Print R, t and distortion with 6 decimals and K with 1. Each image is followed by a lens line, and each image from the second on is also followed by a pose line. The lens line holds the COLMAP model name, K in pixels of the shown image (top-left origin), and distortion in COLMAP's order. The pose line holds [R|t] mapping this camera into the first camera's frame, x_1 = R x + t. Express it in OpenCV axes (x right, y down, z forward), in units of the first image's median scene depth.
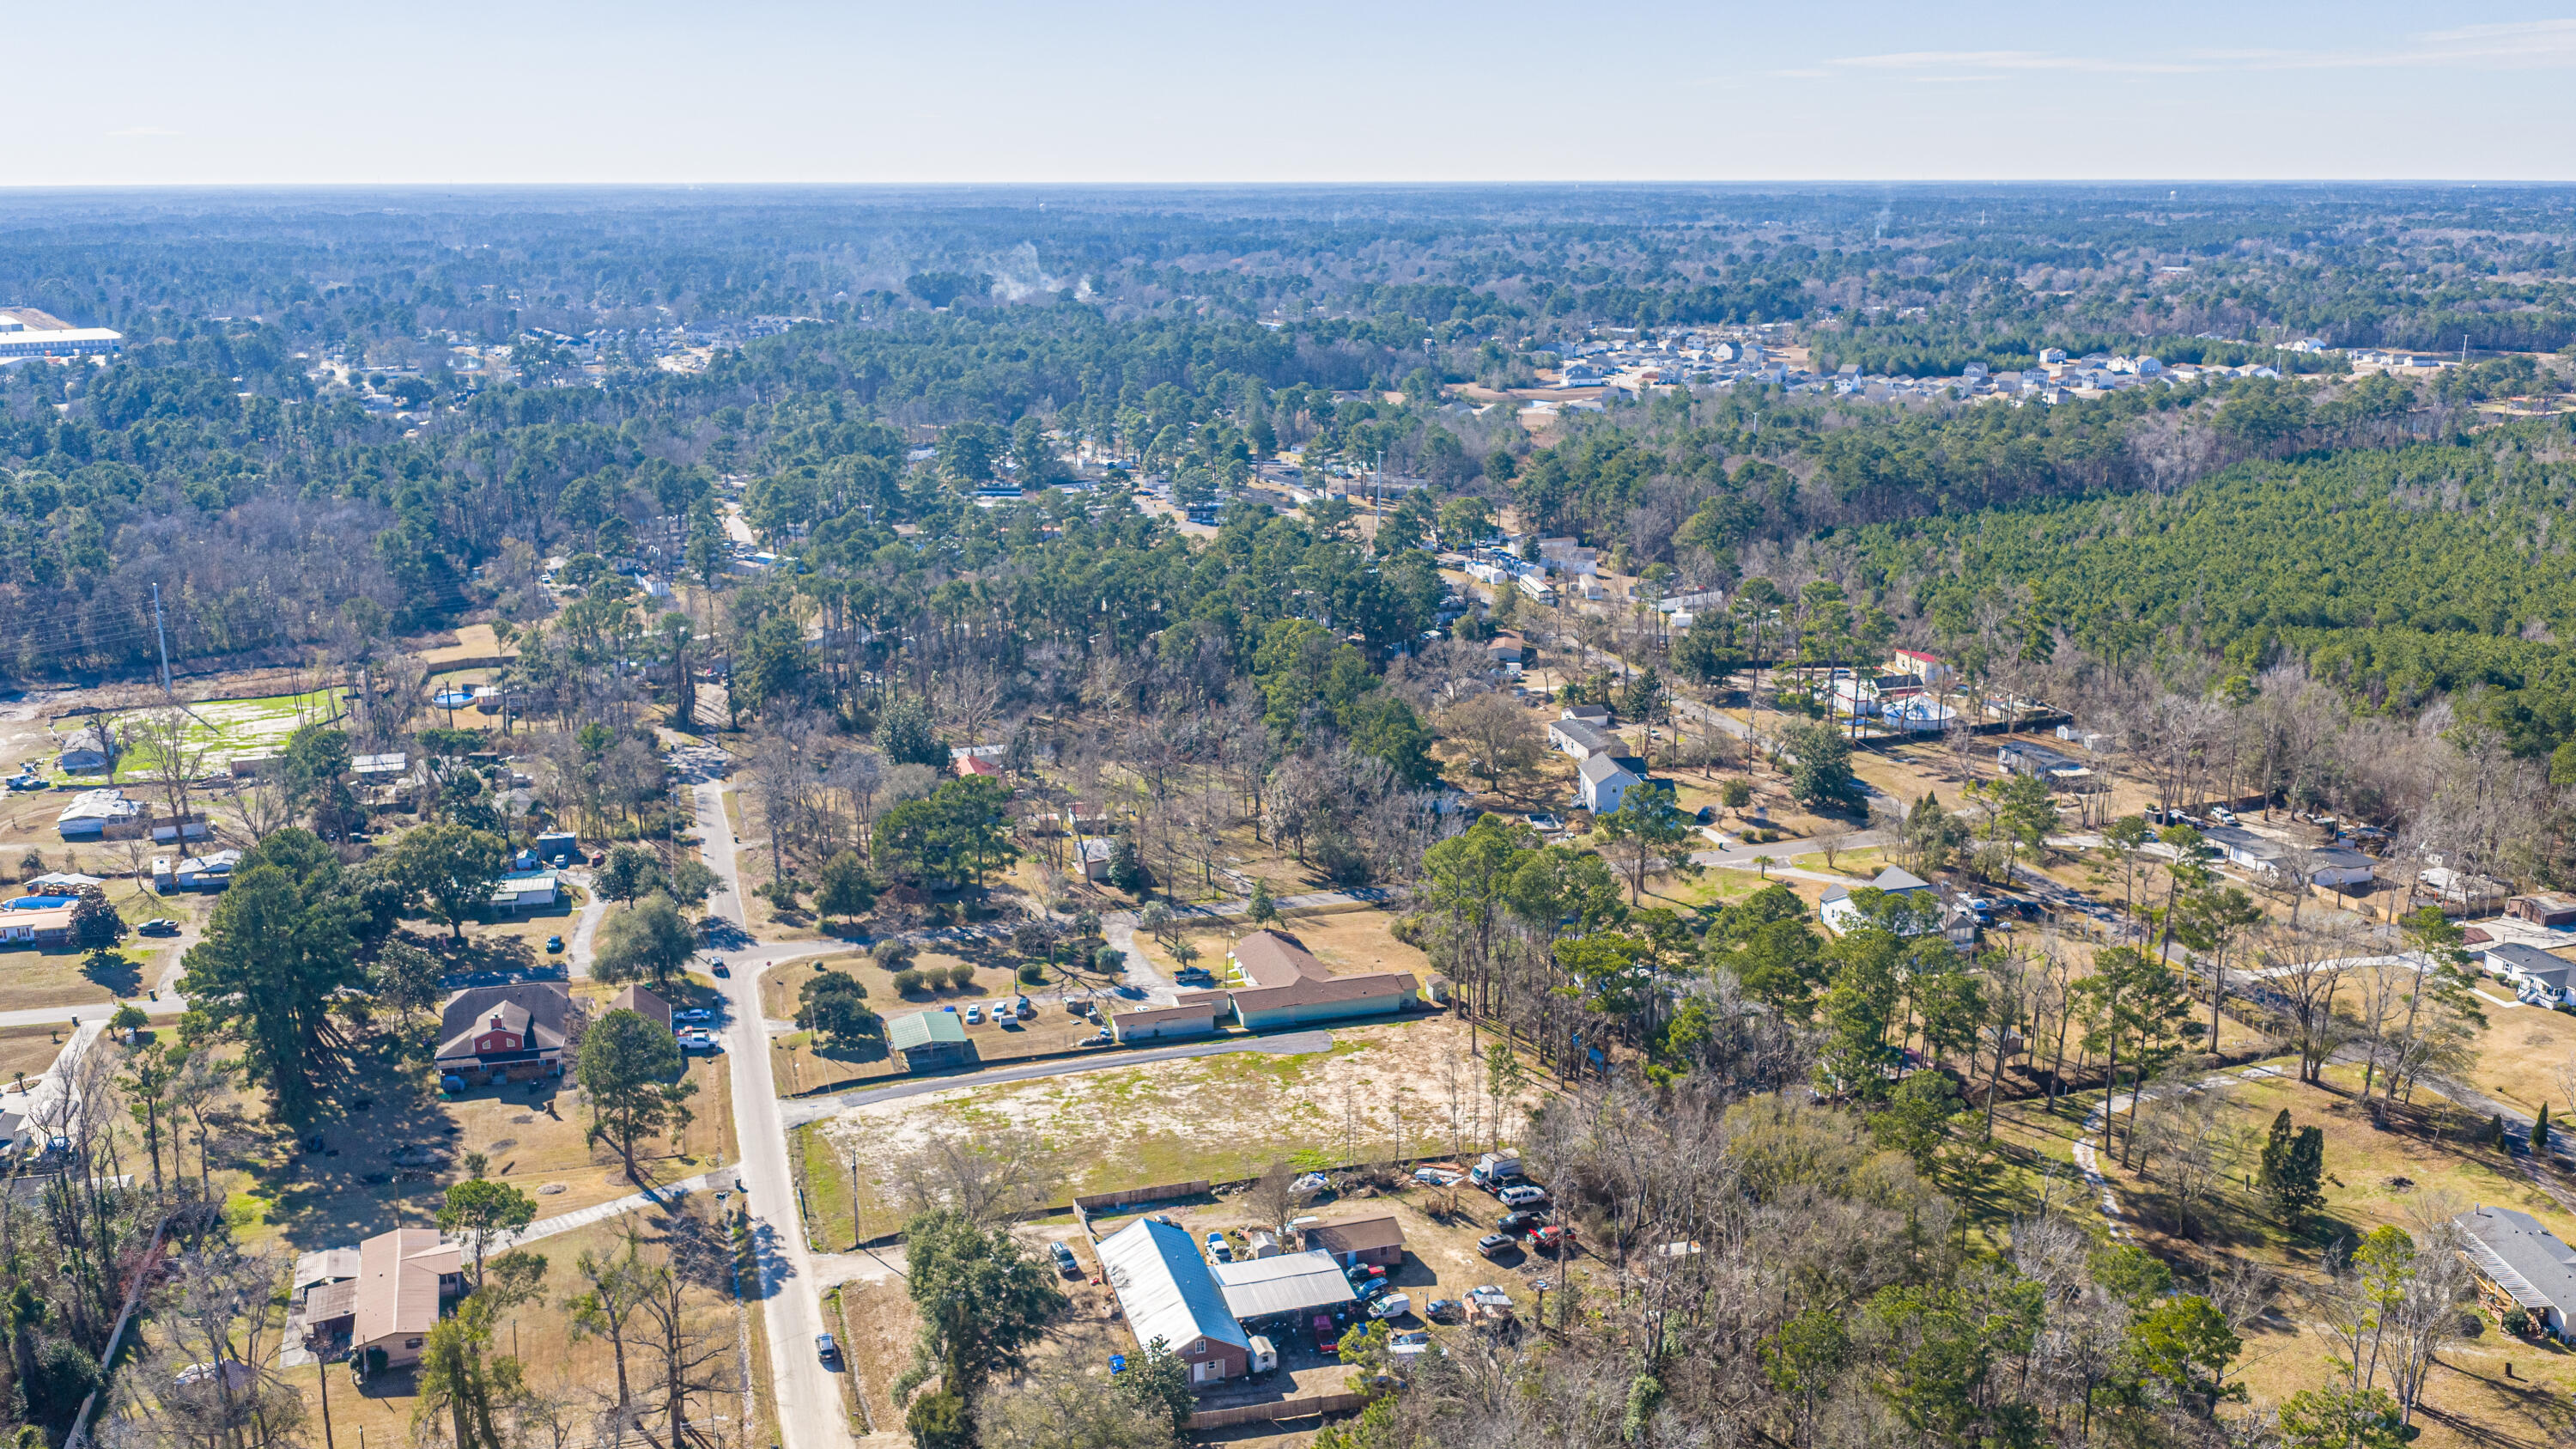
lens RADIAL K [[2141.2, 0, 1287.0], [0, 2141.2, 723.0], [0, 0, 1]] dist [0.032544, -0.063805]
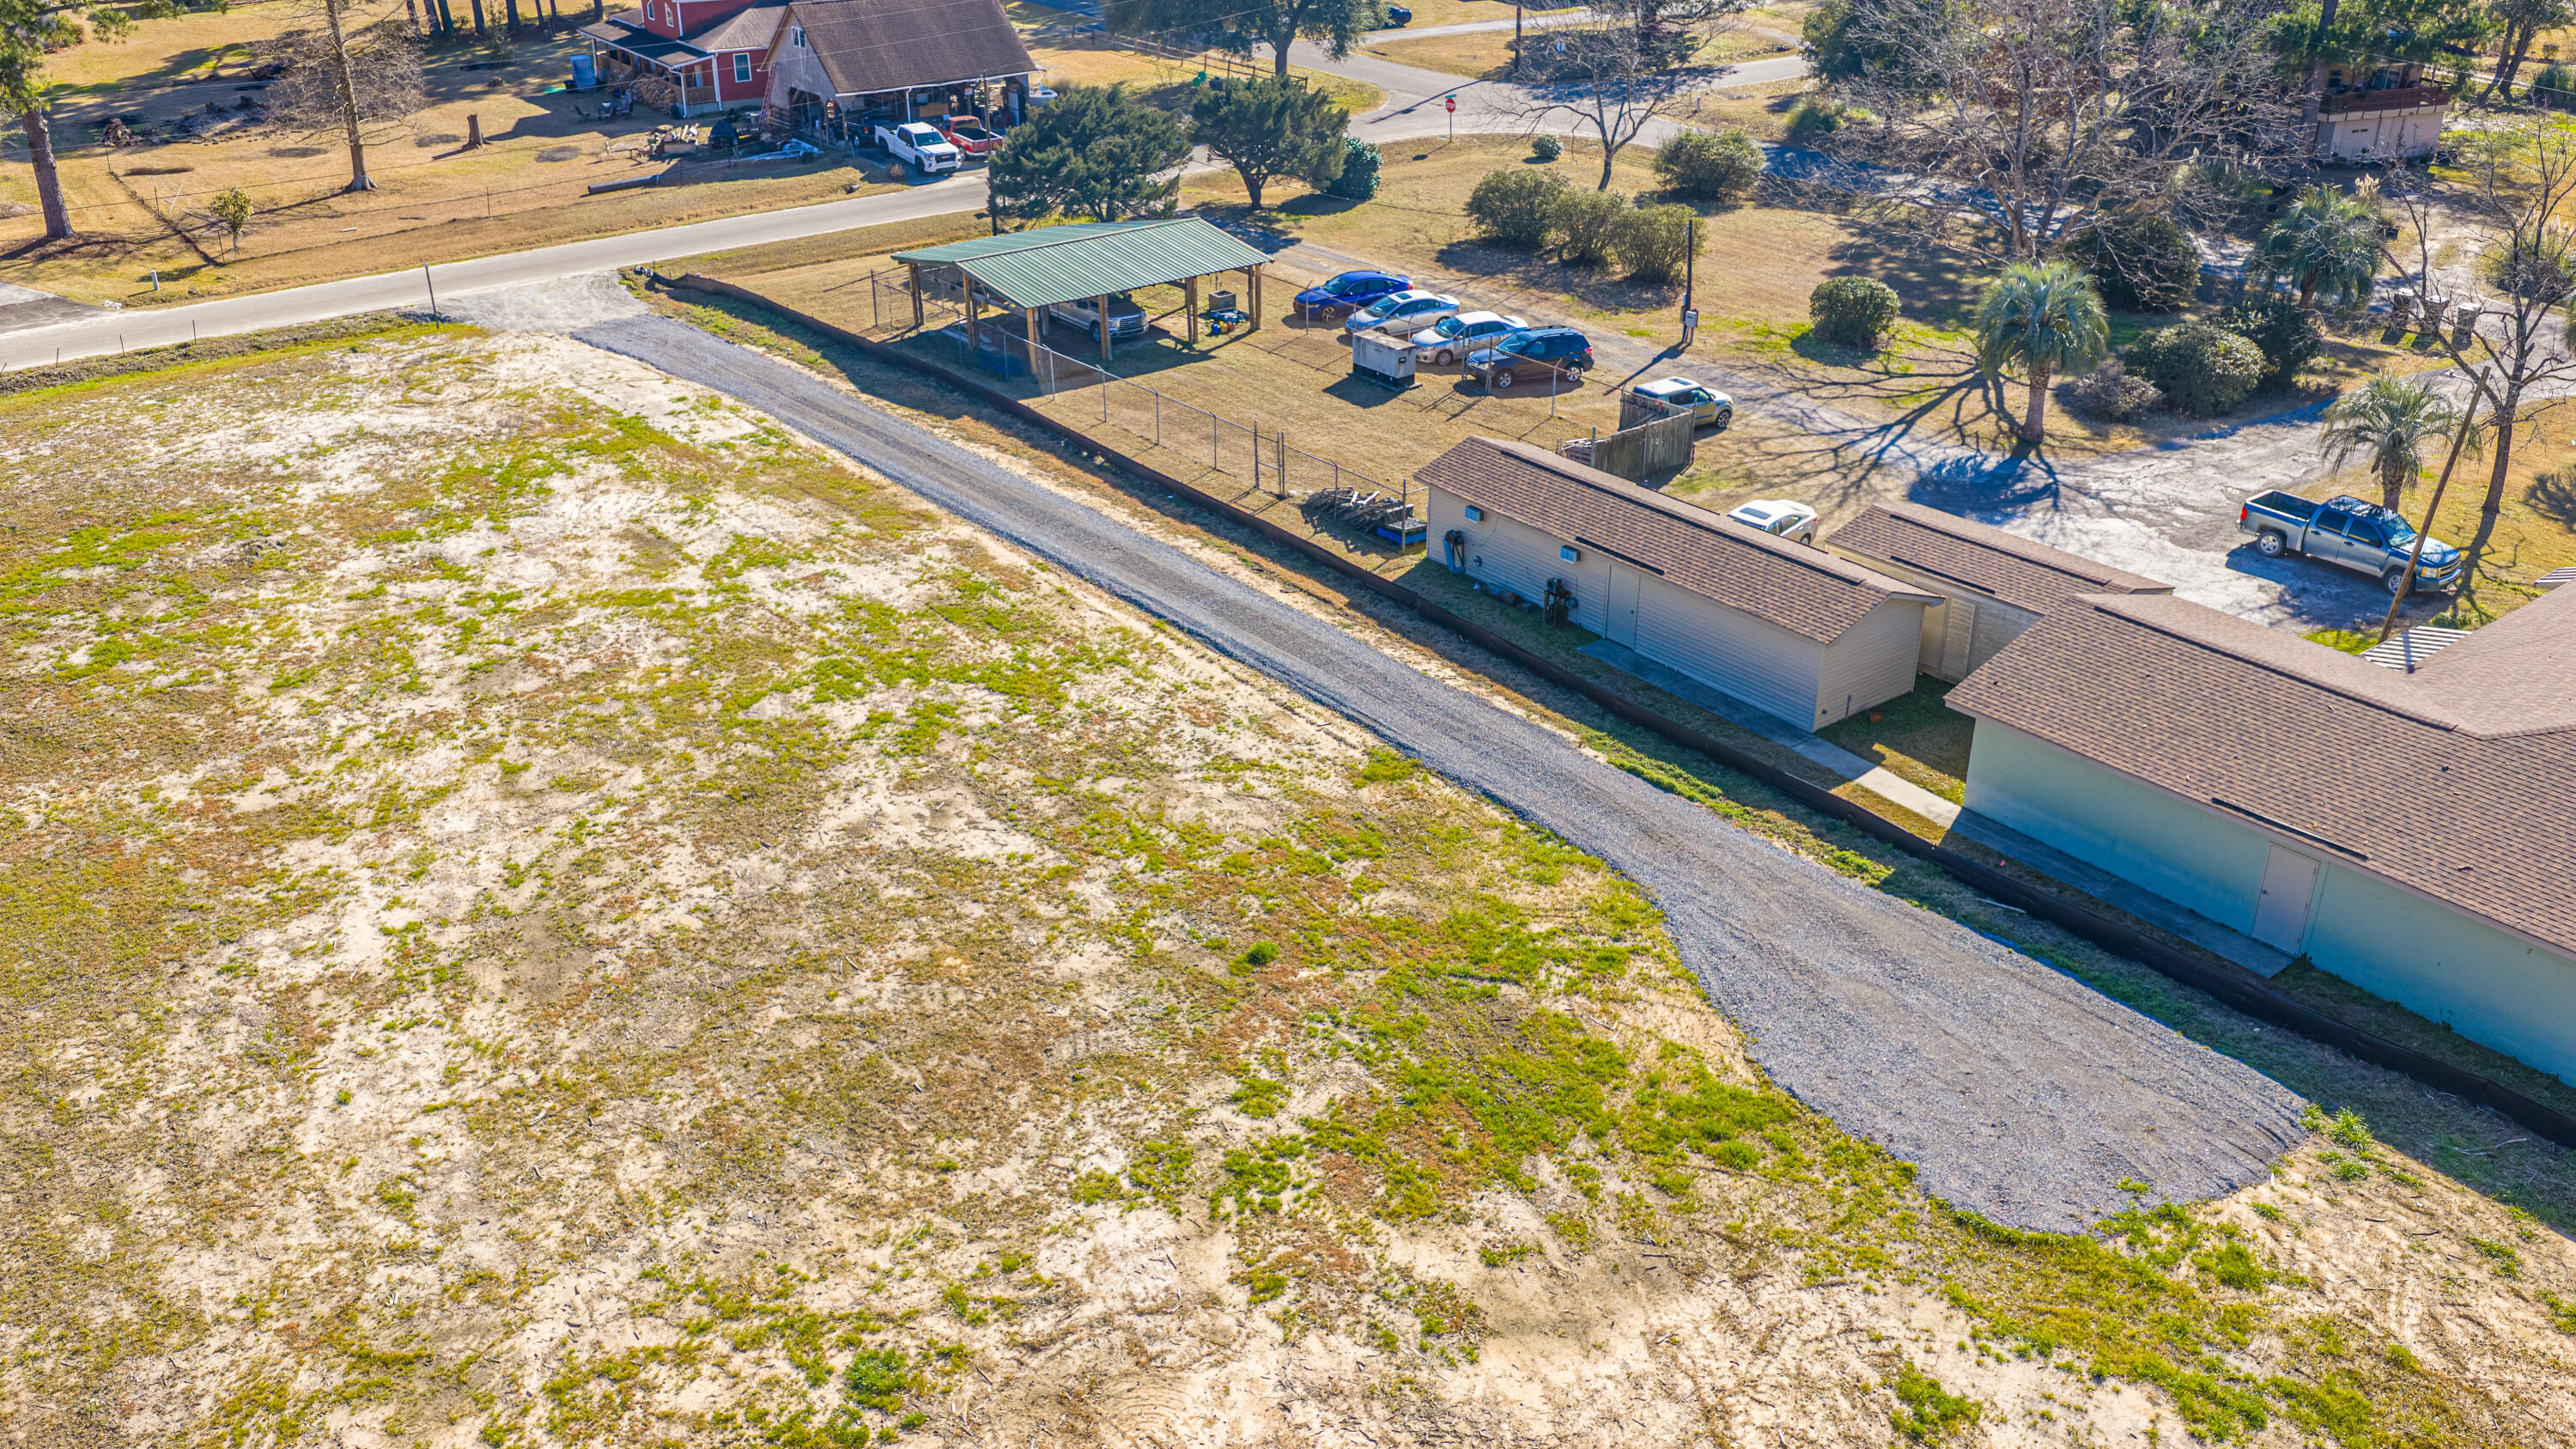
lens RADIAL K [[2141.2, 0, 1290.8], [0, 2141.2, 734.1], [0, 0, 1]] dist [0.032544, -0.063805]
pose [[0.361498, 0.416947, -0.833951, 0.084745], [-0.235316, 0.906284, 0.351107, 0.090103], [0.902189, 0.069317, 0.425734, 0.849737]]
